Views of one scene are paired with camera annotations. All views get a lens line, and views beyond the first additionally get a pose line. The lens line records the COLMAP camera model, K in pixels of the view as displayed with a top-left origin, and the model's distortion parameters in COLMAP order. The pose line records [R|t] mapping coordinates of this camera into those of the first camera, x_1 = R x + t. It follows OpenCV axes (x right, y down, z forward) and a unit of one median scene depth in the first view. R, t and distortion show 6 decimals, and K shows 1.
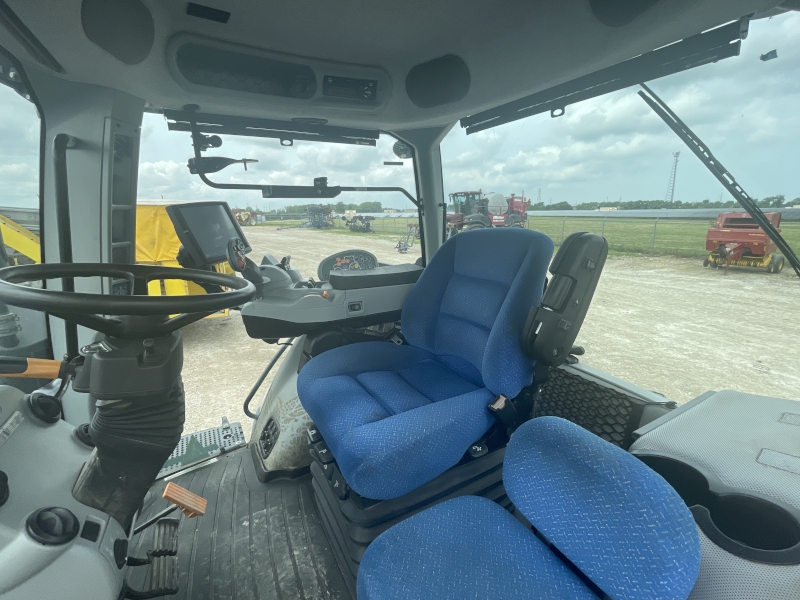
lens RADIAL K [[359.7, 0, 397.3], [0, 359.7, 298.5], [0, 0, 1]] dist [-0.003319, -0.001251]
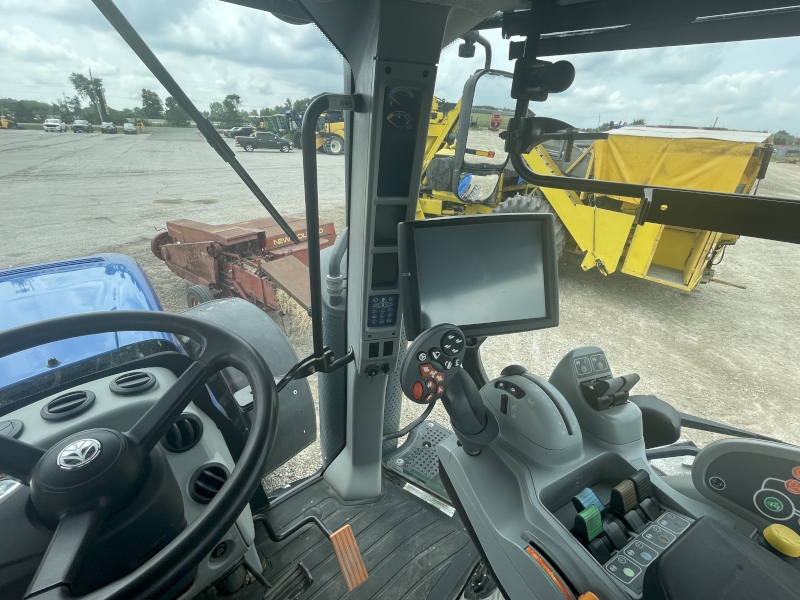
lens RADIAL K [[359.7, 0, 397.3], [0, 359.7, 298.5], [0, 0, 1]] dist [-0.003319, -0.001251]
pose [[0.326307, 0.431517, -0.841022, -0.072985], [-0.263670, 0.895958, 0.357403, -0.208150], [0.907746, 0.105129, 0.406135, 0.467671]]
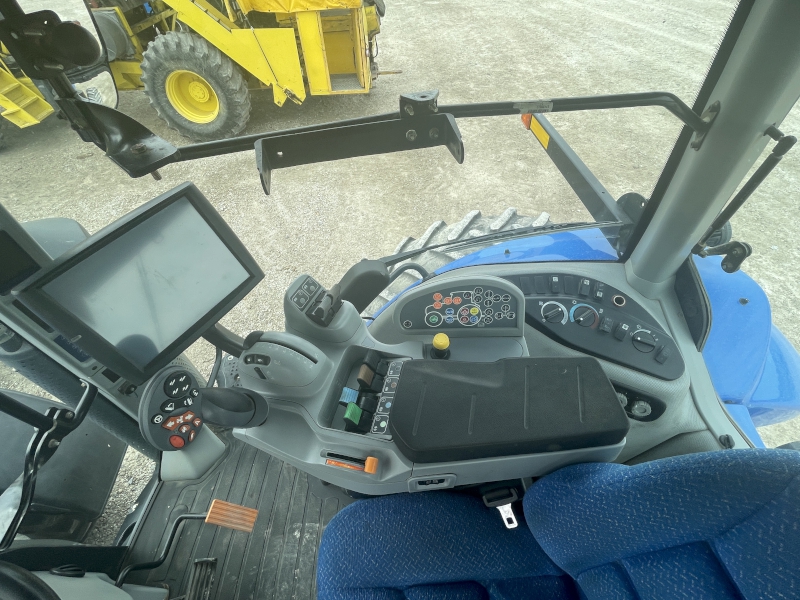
lens RADIAL K [[359.7, 0, 397.3], [0, 359.7, 298.5], [0, 0, 1]] dist [-0.003319, -0.001251]
pose [[0.912889, 0.285969, -0.291298, -0.061578], [-0.061339, 0.801600, 0.594706, -0.314763], [0.403572, -0.525033, 0.749313, 0.516588]]
